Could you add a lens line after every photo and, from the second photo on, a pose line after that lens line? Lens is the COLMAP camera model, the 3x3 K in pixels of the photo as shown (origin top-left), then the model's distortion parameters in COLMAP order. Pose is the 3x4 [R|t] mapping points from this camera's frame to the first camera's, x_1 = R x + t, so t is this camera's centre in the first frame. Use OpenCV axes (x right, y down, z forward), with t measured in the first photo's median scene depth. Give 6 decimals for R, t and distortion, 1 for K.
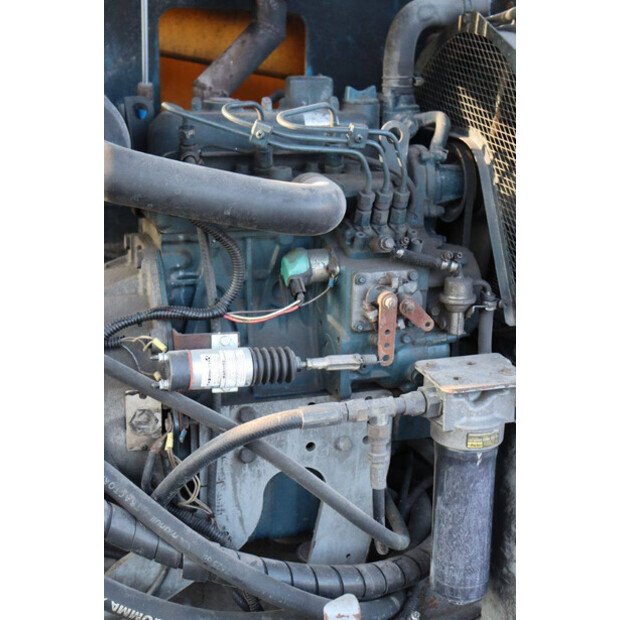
lens RADIAL K [[944.2, 0, 310.0], [0, 944.2, 310.0], [0, 0, 1]] dist [0.043287, 0.068869]
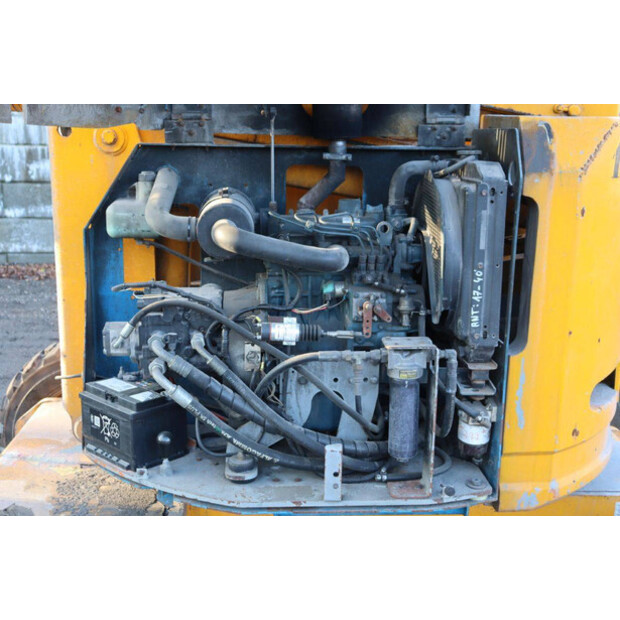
lens RADIAL K [[783.1, 0, 310.0], [0, 783.1, 310.0], [0, 0, 1]] dist [-0.011434, 0.007941]
pose [[0.971333, 0.043541, -0.233700, 0.357435], [-0.063084, 0.995048, -0.076810, 0.137716], [0.229198, 0.089350, 0.969270, -0.696757]]
